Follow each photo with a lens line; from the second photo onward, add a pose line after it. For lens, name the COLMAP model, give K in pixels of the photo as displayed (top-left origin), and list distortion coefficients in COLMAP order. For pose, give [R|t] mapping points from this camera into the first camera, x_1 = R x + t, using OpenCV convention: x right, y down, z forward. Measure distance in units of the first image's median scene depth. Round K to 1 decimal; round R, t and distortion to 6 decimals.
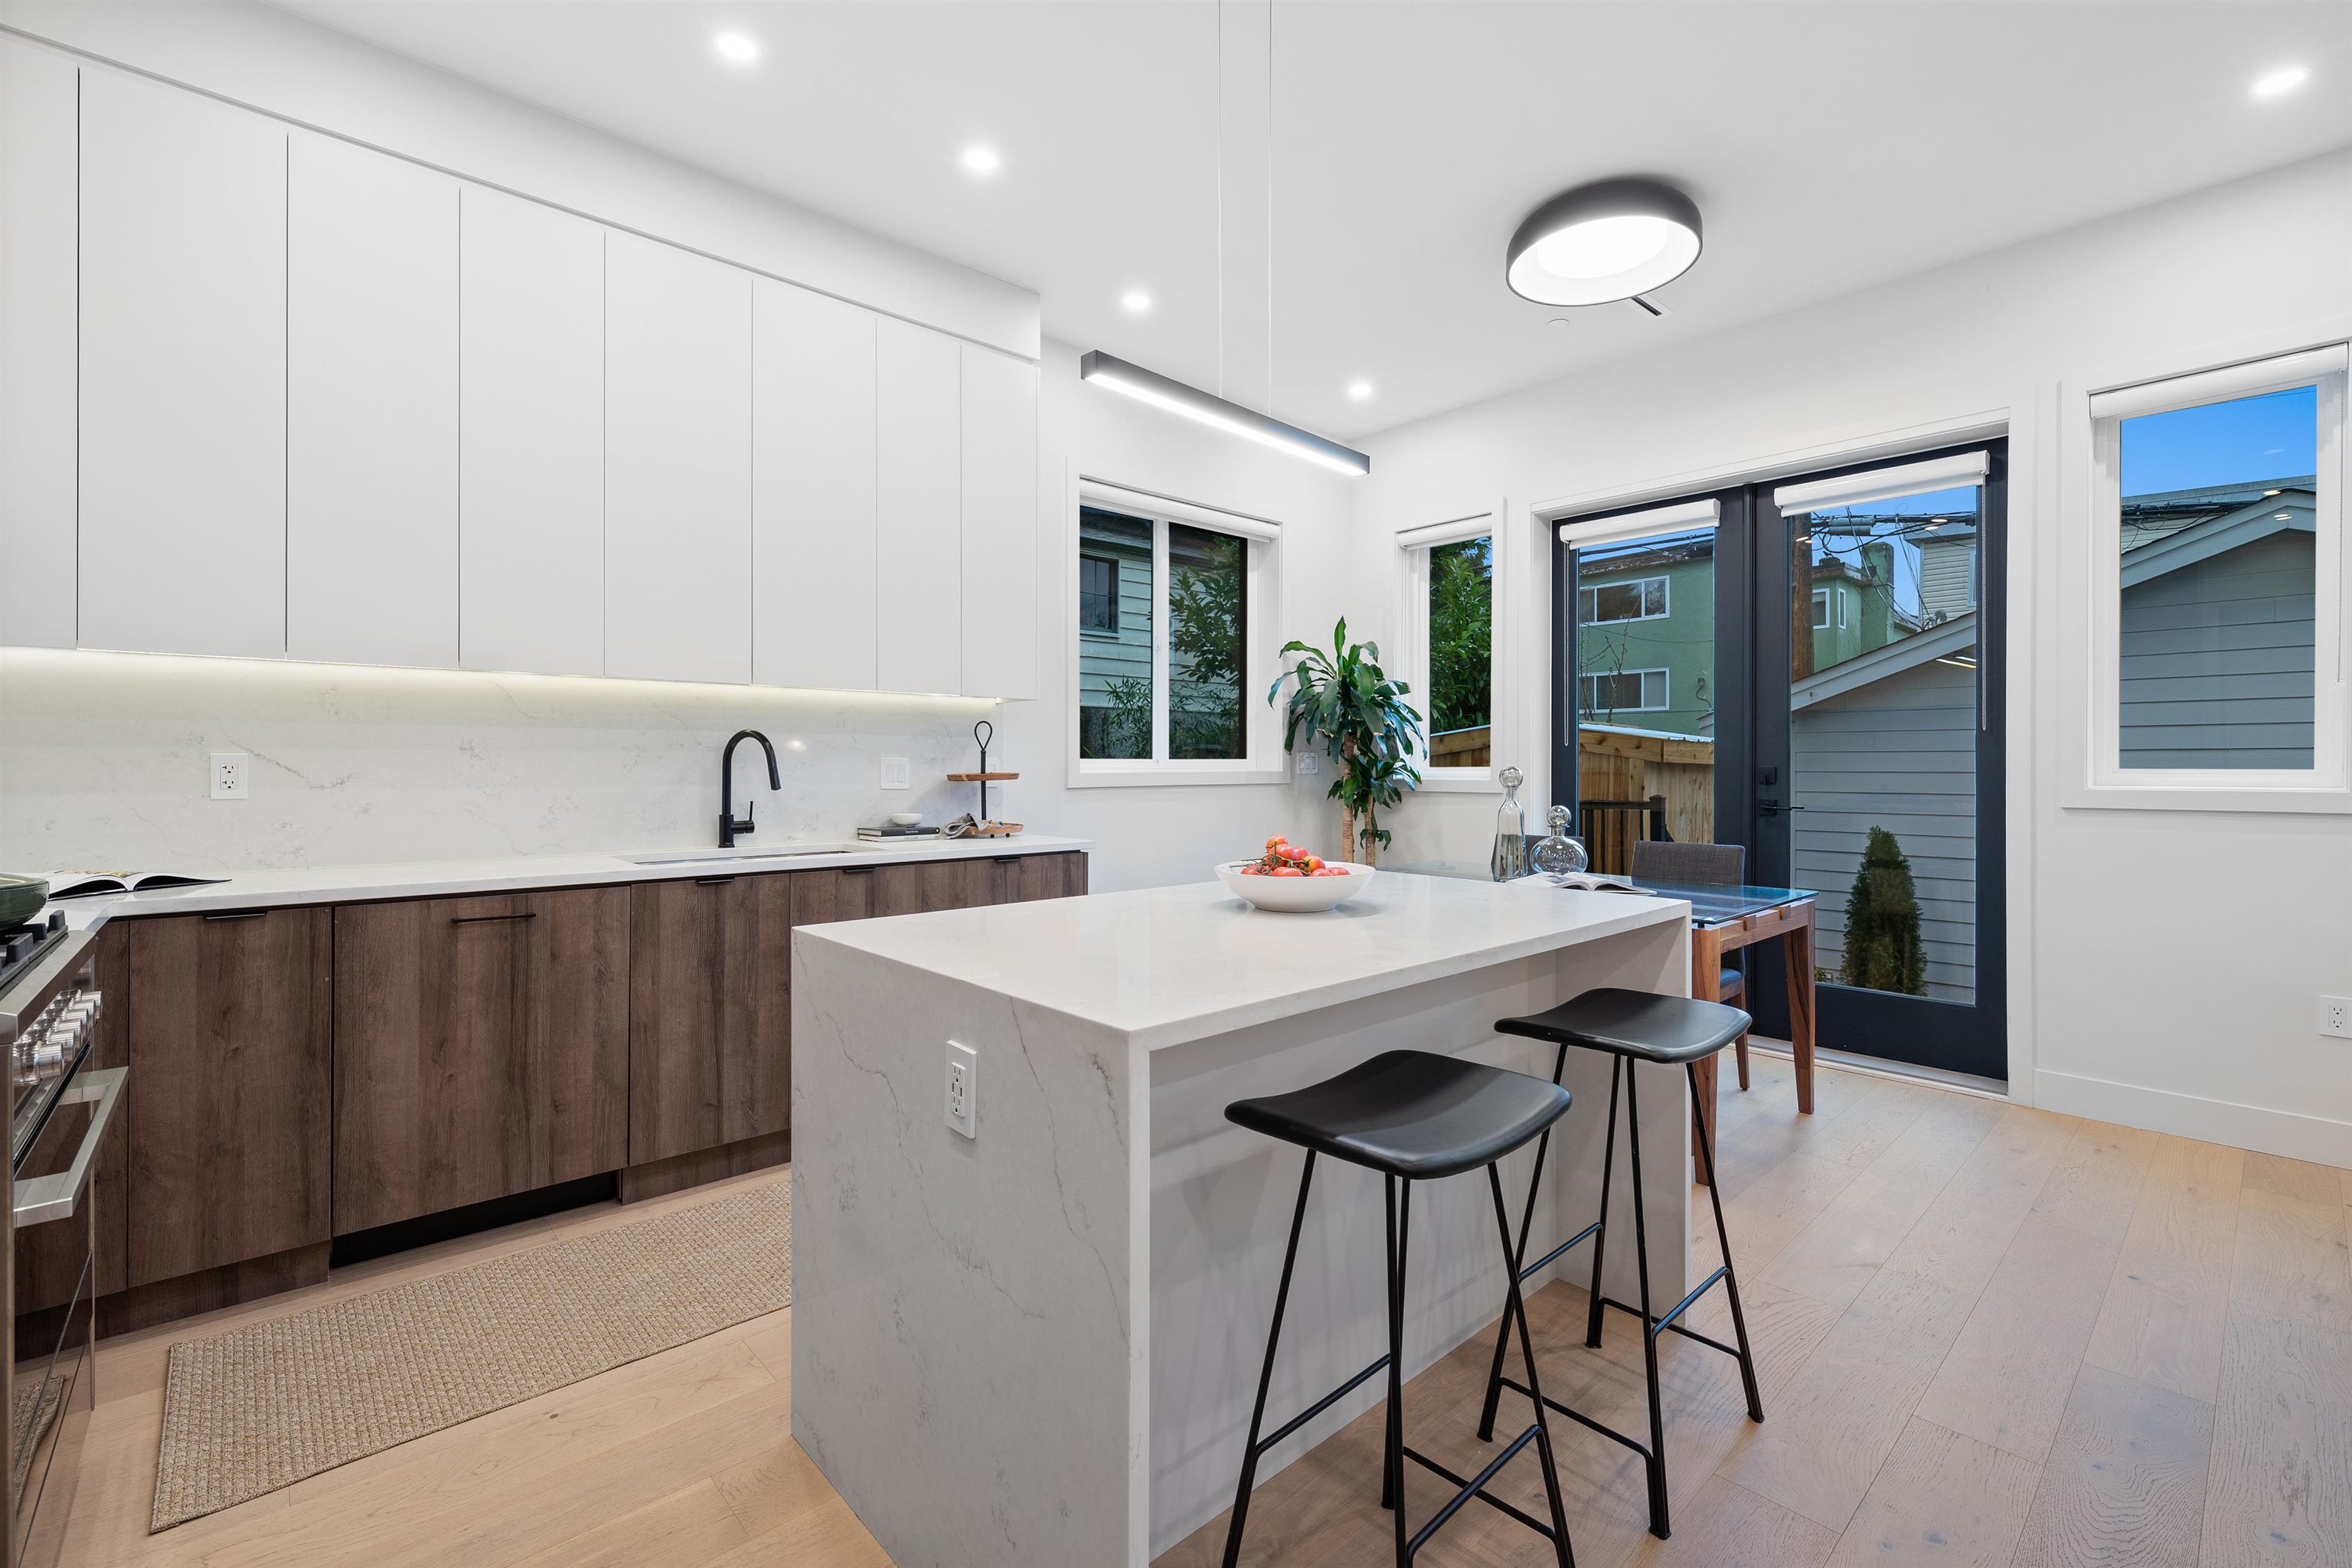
lens RADIAL K [[1011.7, 0, 1182.7], [0, 1011.7, 764.0], [0, 0, 1]] dist [-0.002394, -0.001194]
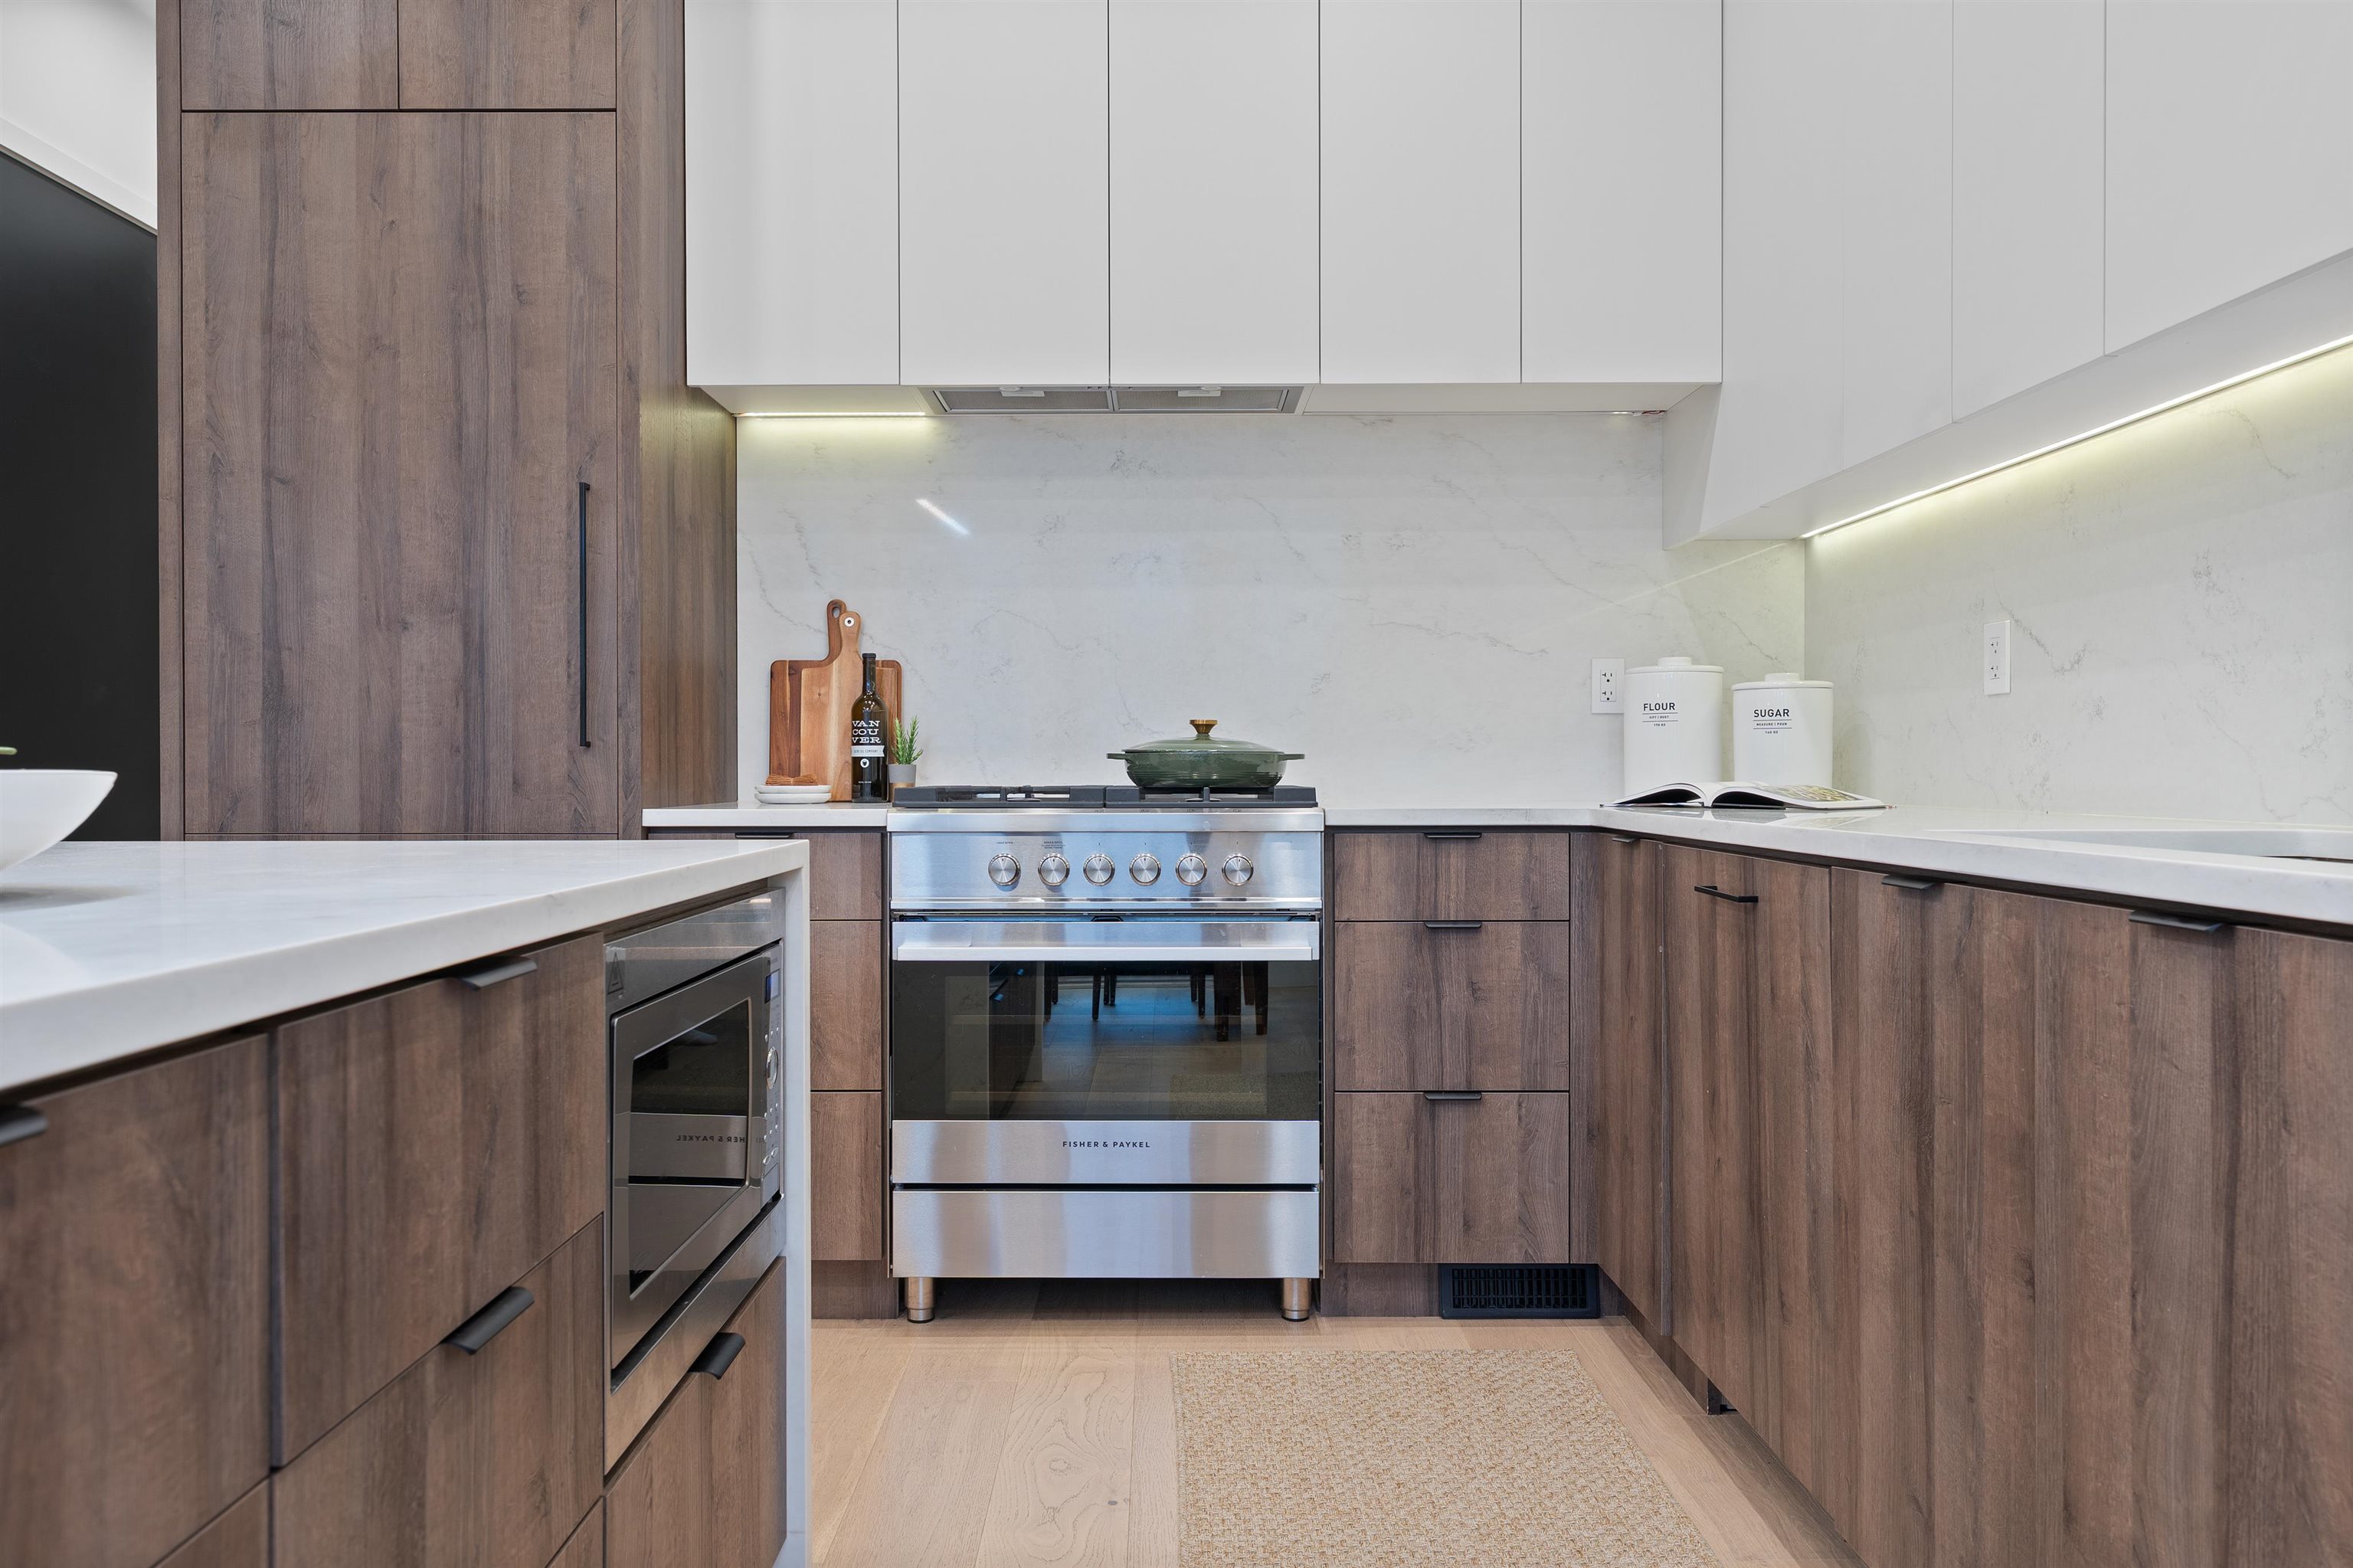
lens RADIAL K [[1604.0, 0, 1163.8], [0, 1604.0, 777.5], [0, 0, 1]] dist [0.003227, 0.000390]
pose [[-0.682841, 0.004313, -0.730555, 0.114481], [0.000698, 0.999986, 0.005252, 0.063114], [0.730567, 0.003076, -0.682834, 1.023778]]
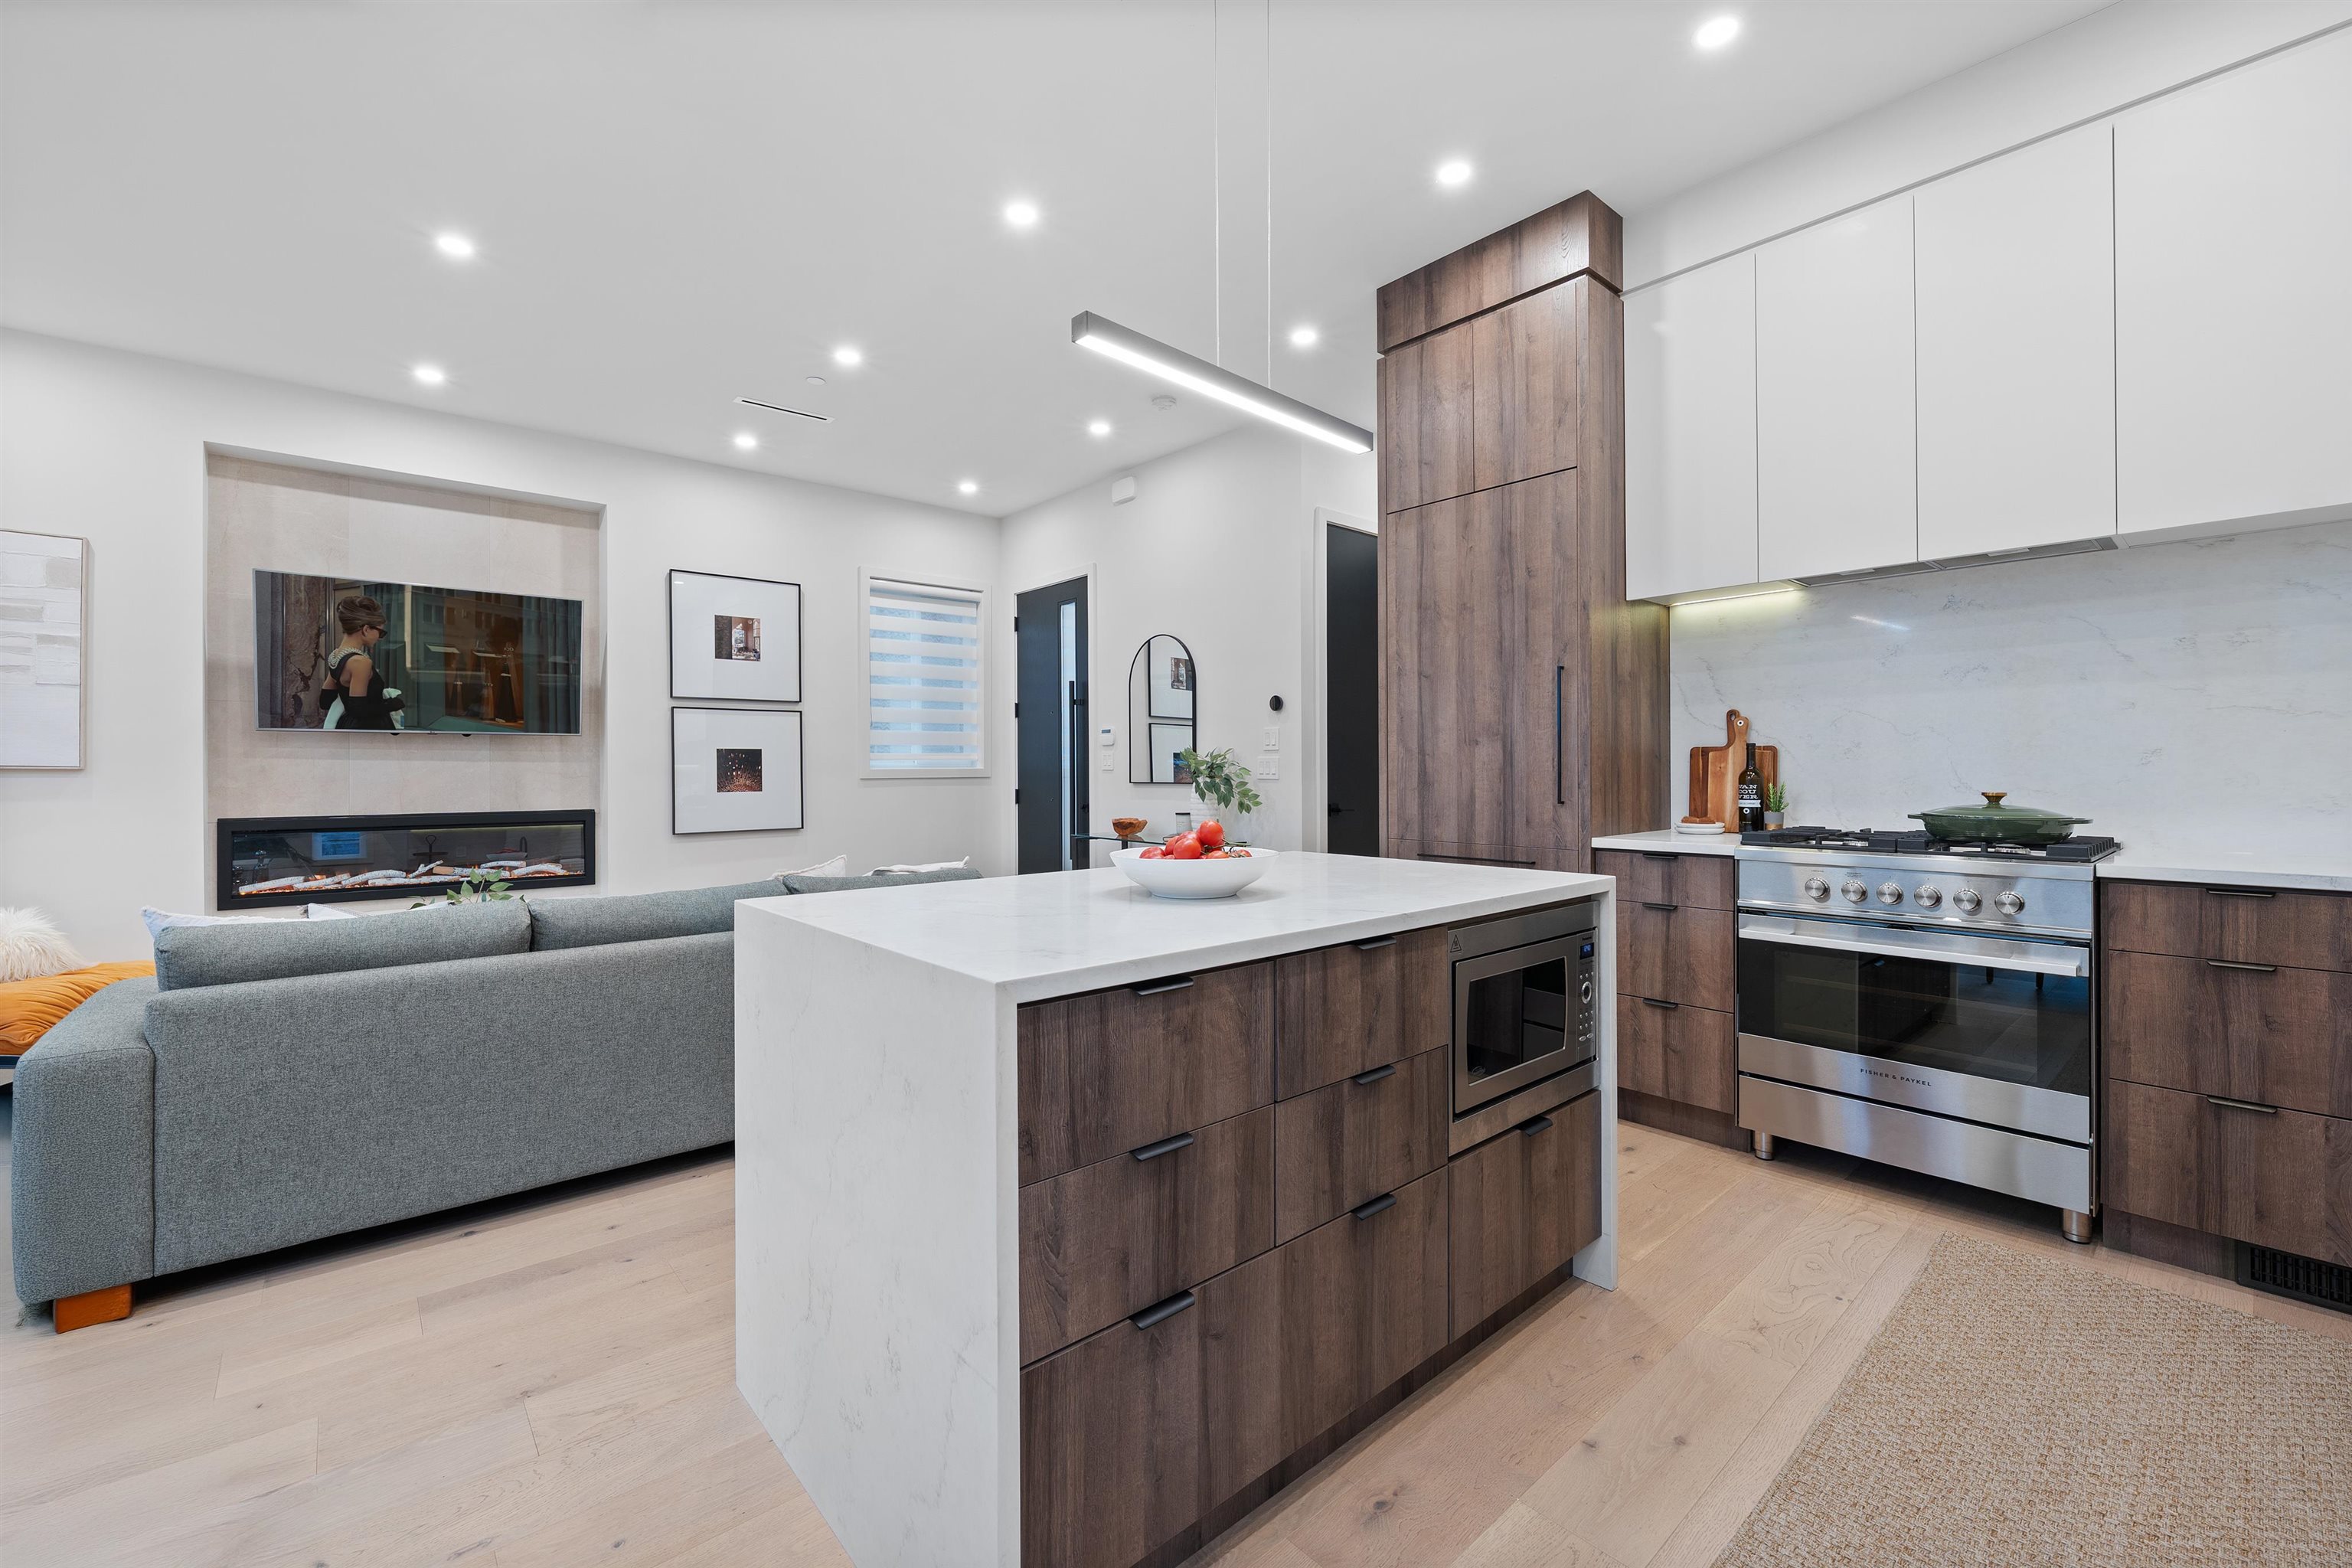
lens RADIAL K [[962.5, 0, 1170.2], [0, 962.5, 772.1], [0, 0, 1]] dist [-0.000931, -0.000063]
pose [[-0.999460, 0.004244, 0.032587, 0.066519], [0.004315, 0.999989, 0.002091, 0.015664], [-0.032578, 0.002230, -0.999467, 1.202648]]
